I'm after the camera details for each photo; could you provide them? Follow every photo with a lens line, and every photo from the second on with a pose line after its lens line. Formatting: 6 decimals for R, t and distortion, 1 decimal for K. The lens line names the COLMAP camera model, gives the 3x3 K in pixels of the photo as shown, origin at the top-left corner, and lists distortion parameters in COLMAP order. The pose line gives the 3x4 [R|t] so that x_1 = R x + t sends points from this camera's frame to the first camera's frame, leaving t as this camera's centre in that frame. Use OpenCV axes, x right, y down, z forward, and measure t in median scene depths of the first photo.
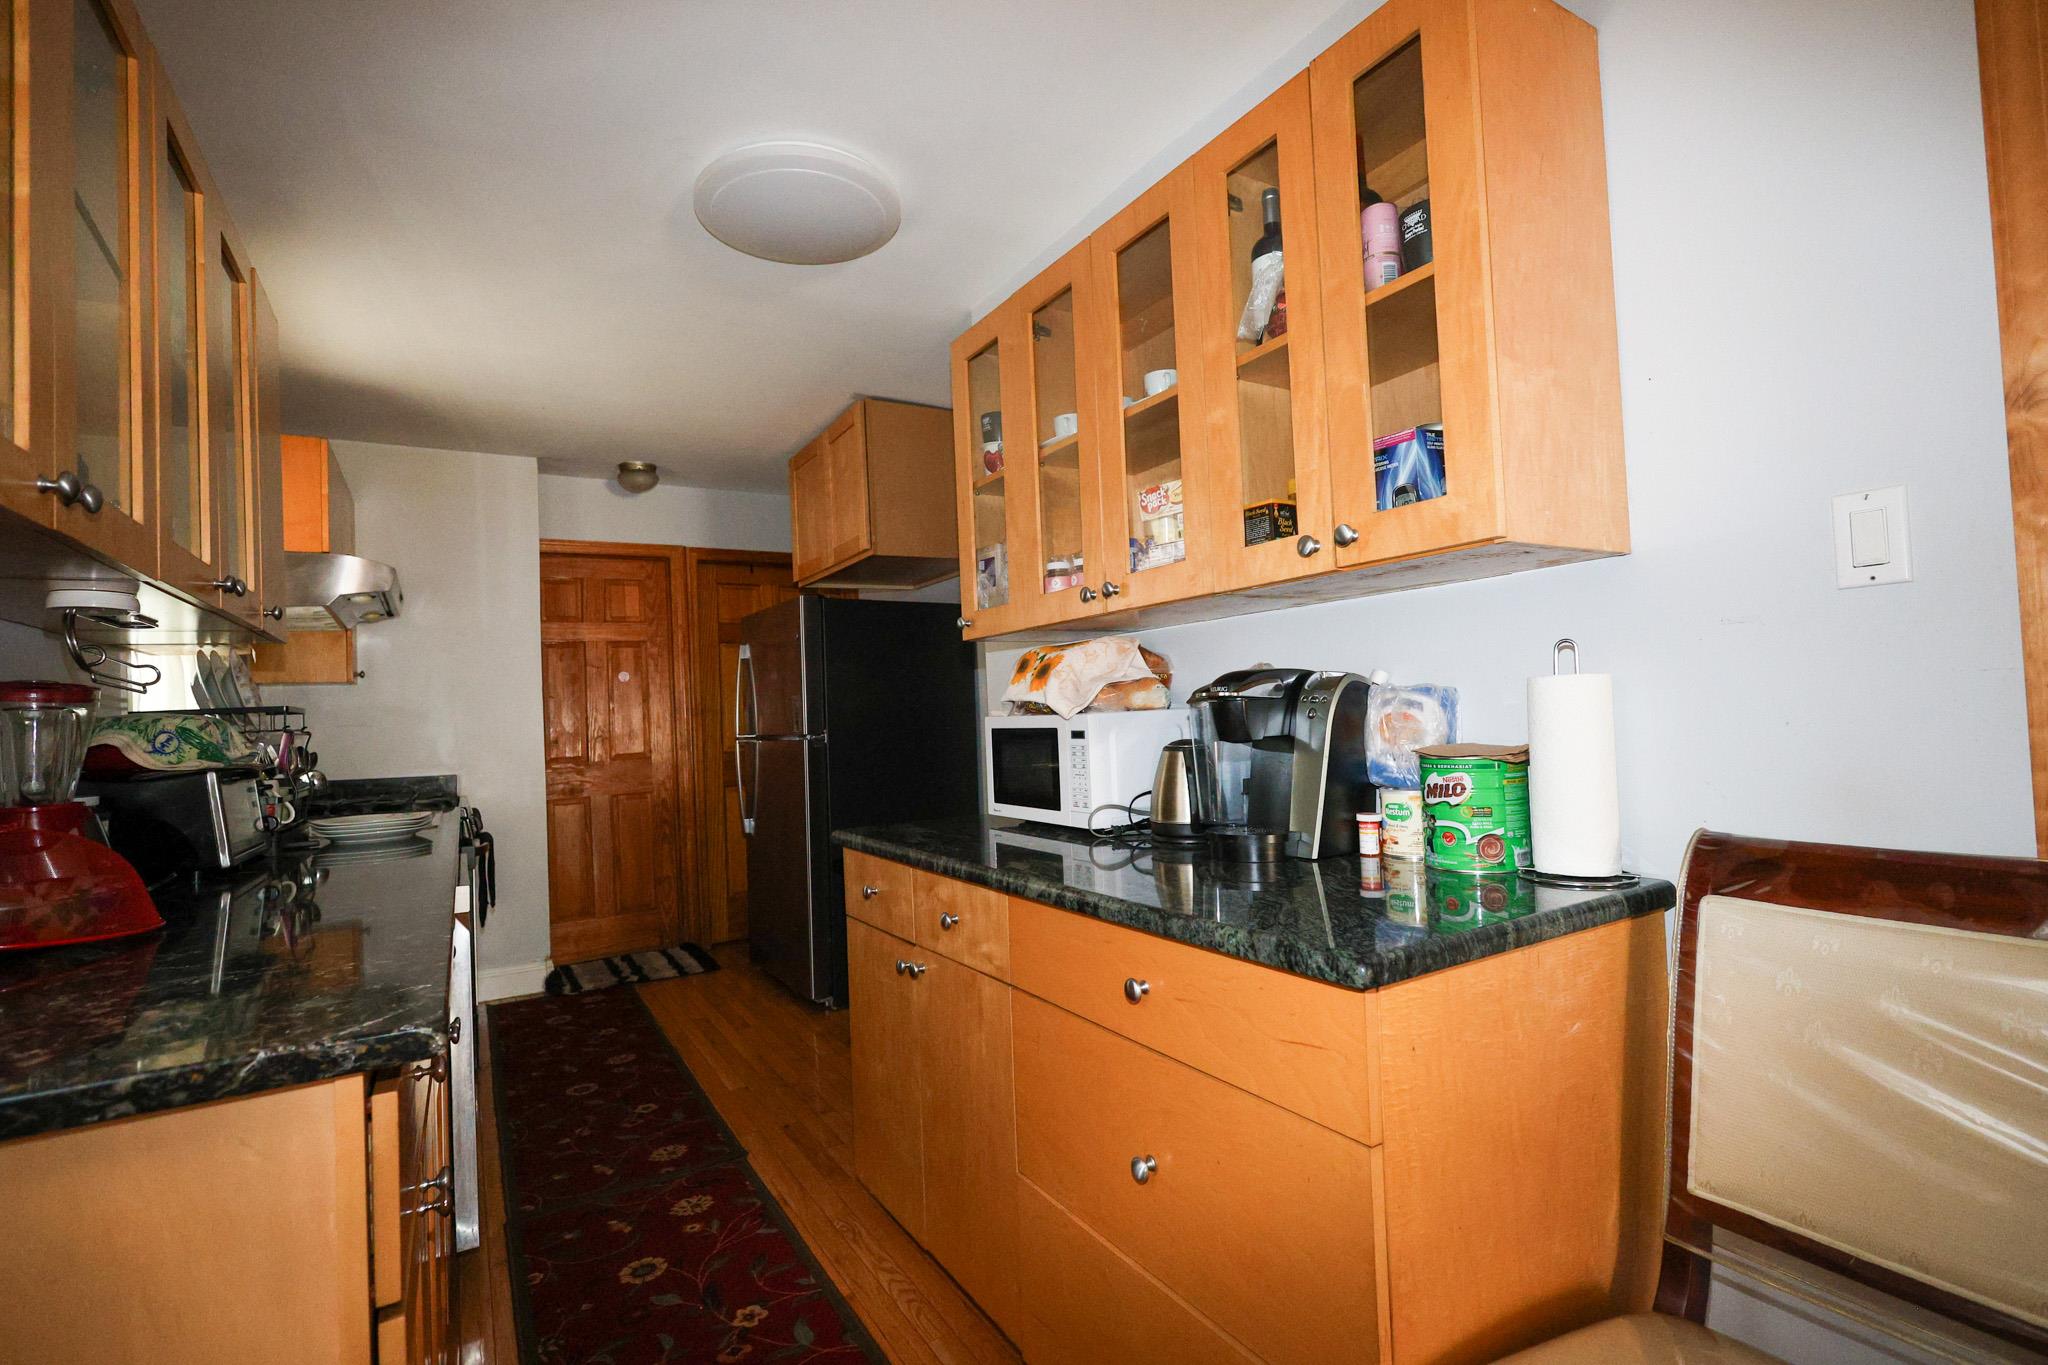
lens RADIAL K [[944.4, 0, 1025.8], [0, 944.4, 683.7], [0, 0, 1]] dist [-0.002321, 0.000133]
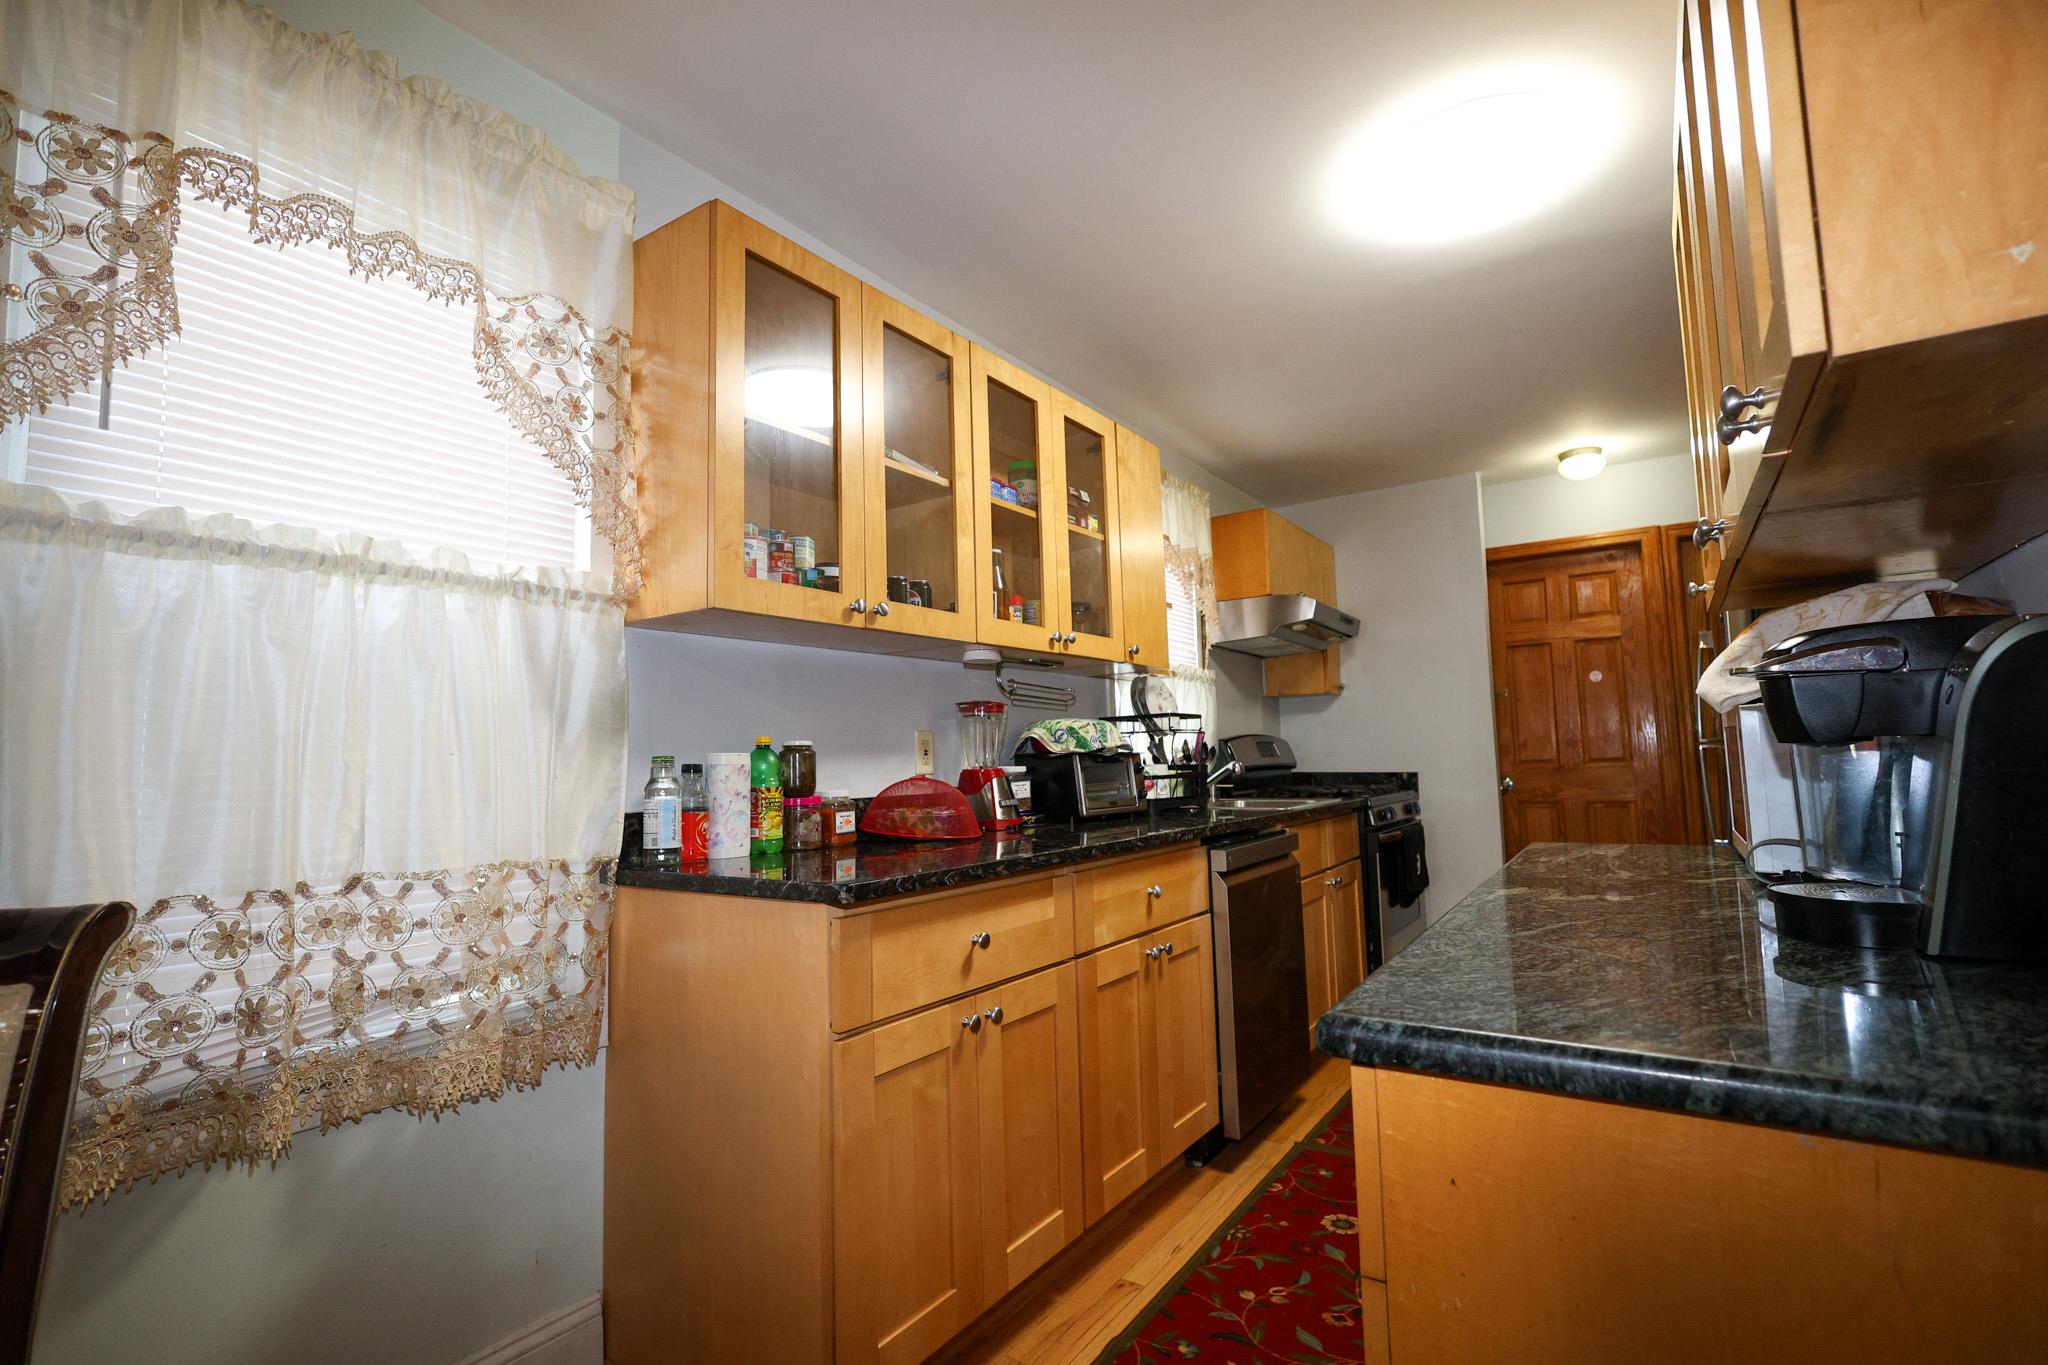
lens RADIAL K [[944.4, 0, 1016.9], [0, 944.4, 670.5], [0, 0, 1]] dist [-0.002321, 0.000133]
pose [[0.406991, -0.057256, -0.911636, 0.474314], [0.039181, 0.998209, -0.045201, 0.016358], [0.912591, -0.017323, 0.408505, 0.219841]]
